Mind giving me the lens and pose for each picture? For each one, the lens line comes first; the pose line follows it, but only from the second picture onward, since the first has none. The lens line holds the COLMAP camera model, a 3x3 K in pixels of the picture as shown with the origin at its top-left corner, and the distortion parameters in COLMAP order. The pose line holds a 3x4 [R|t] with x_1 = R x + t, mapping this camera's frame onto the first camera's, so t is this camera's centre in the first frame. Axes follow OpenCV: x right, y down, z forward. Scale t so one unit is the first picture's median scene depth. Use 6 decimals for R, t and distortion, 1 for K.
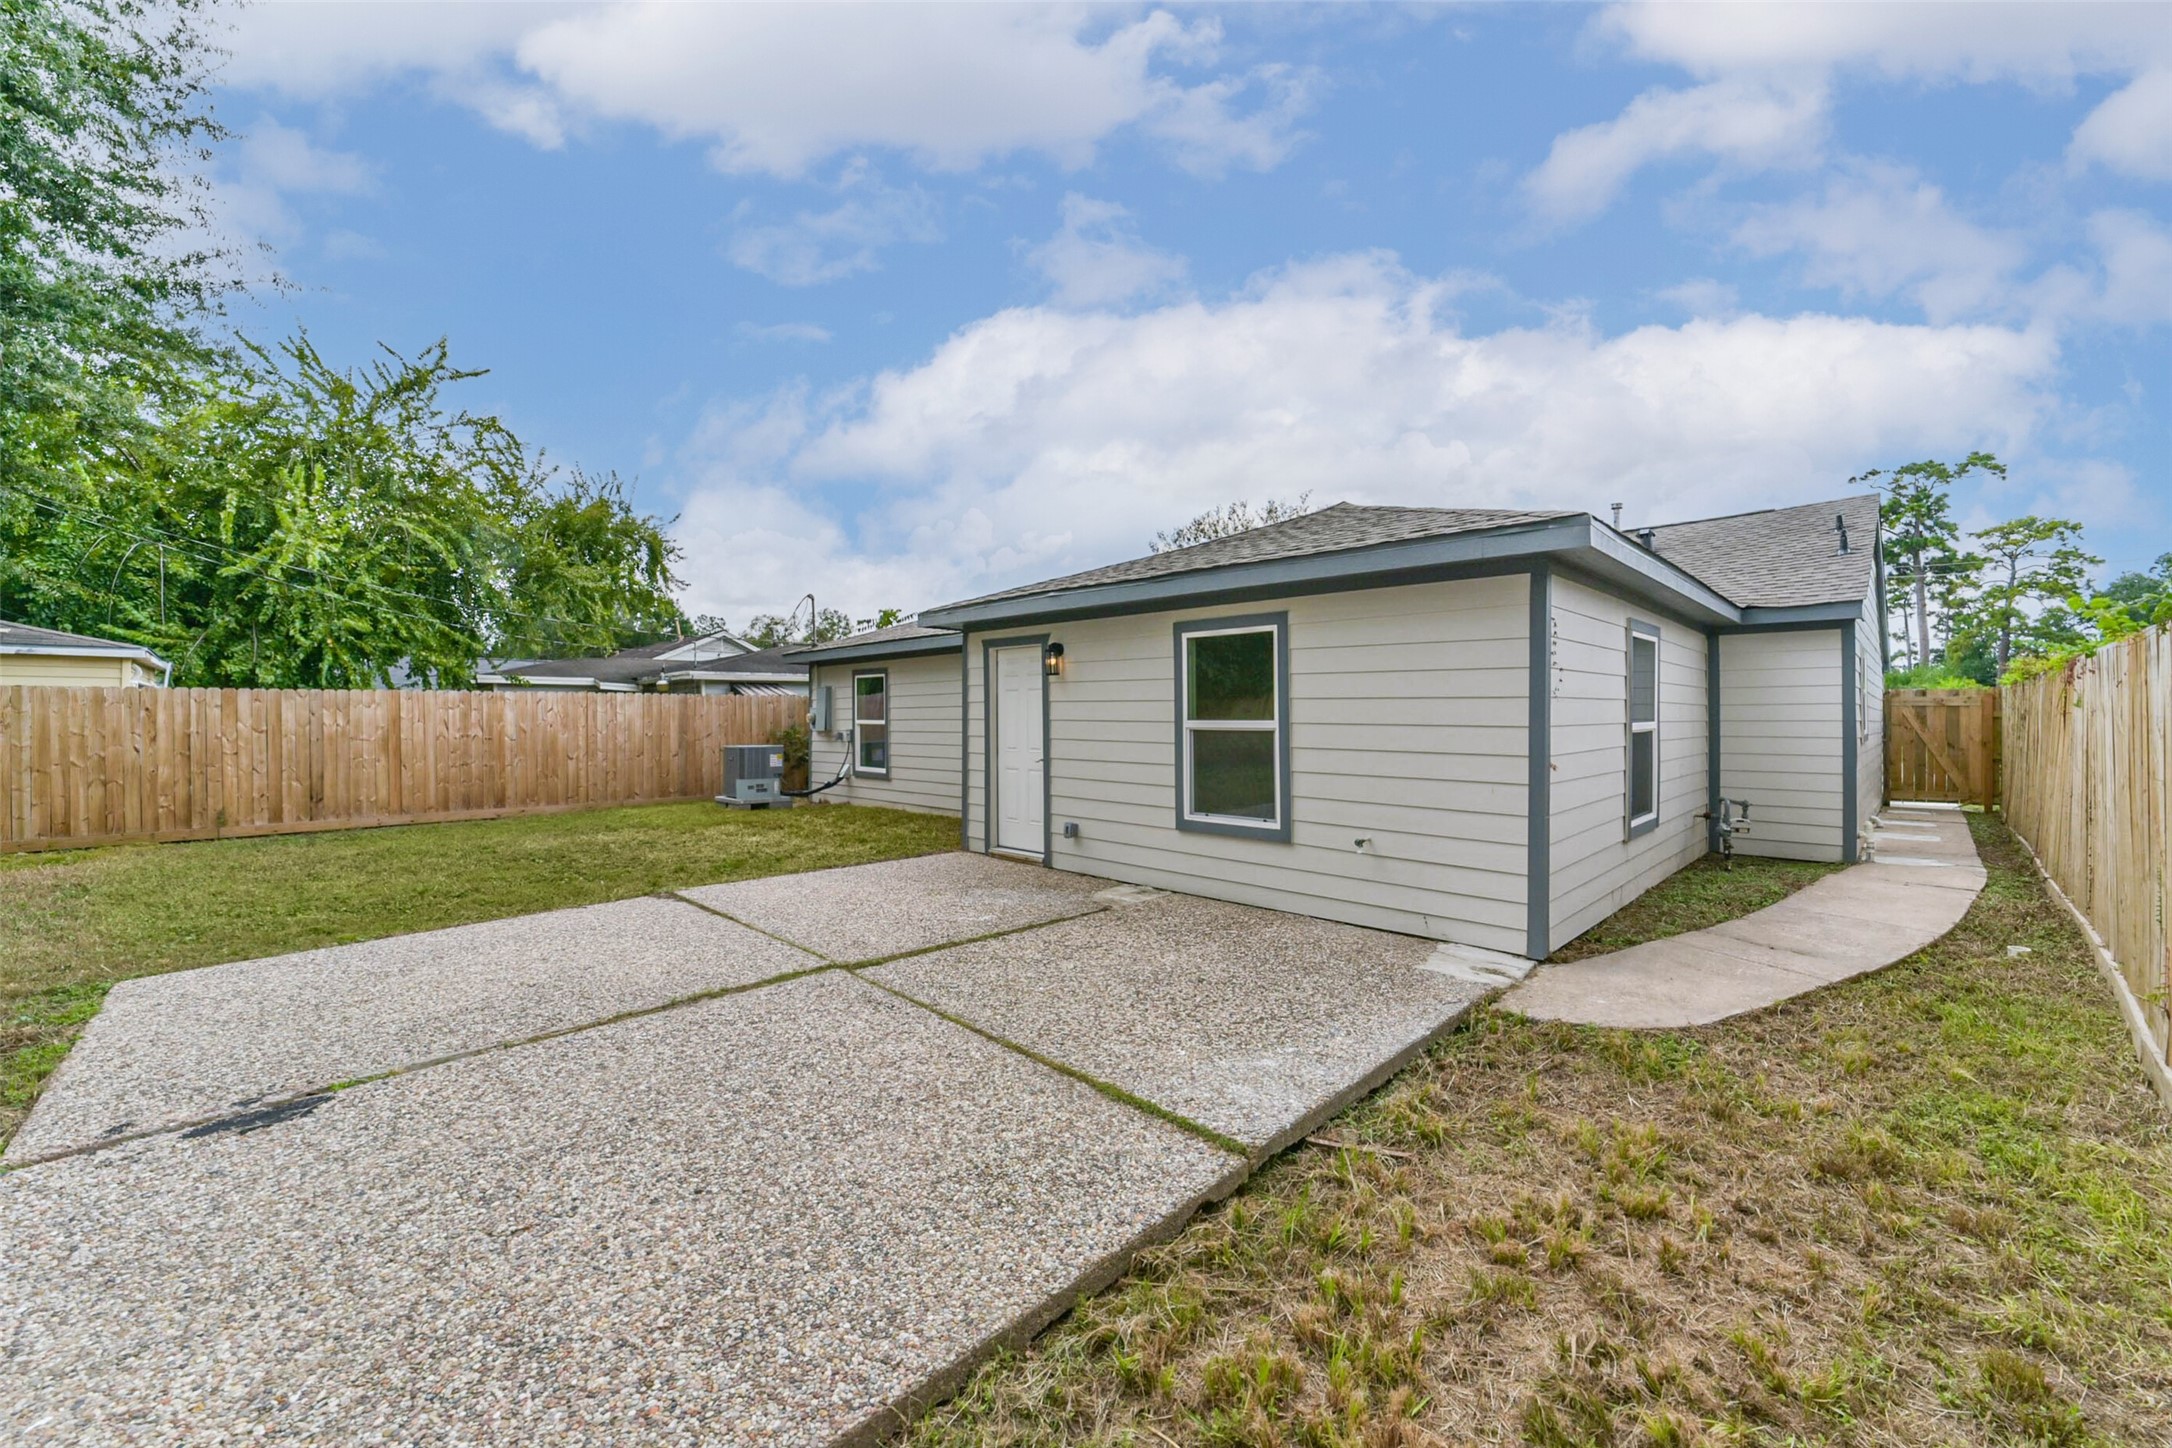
lens RADIAL K [[853.3, 0, 1086.0], [0, 853.3, 724.0], [0, 0, 1]] dist [-0.031505, 0.000027]
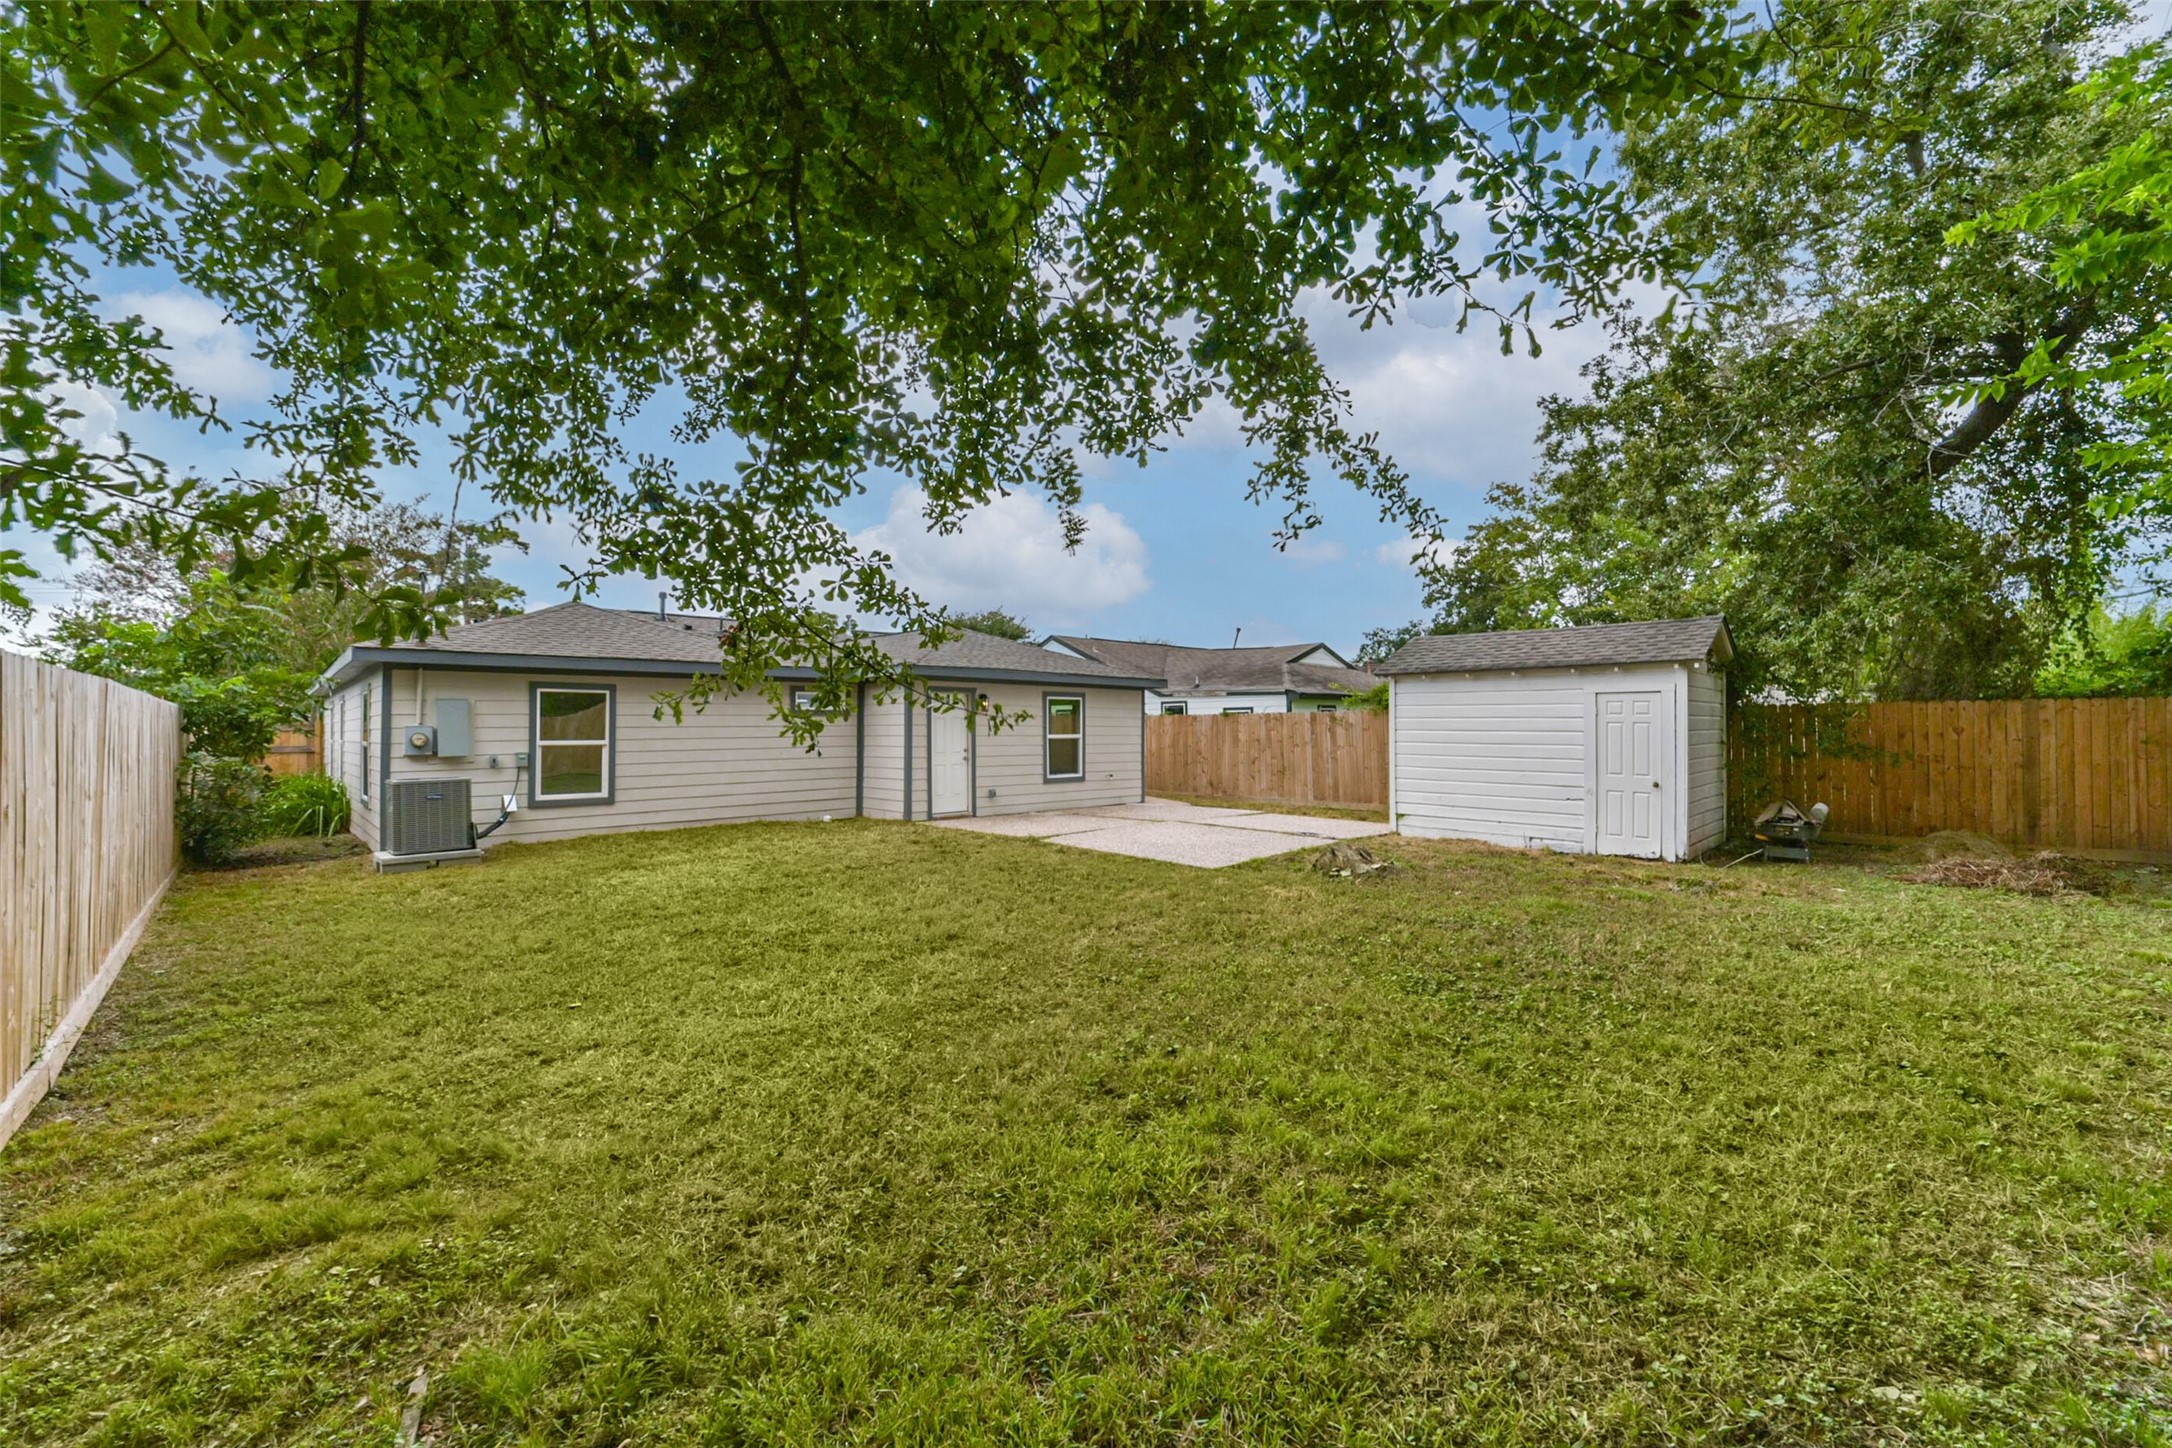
lens RADIAL K [[848.6, 0, 1086.0], [0, 848.6, 724.0], [0, 0, 1]] dist [-0.006308, 0.000108]
pose [[0.003102, 0.007141, 0.999970, -2.755173], [0.015069, 0.999861, -0.007187, -0.019334], [-0.999882, 0.015091, 0.002994, 1.135671]]
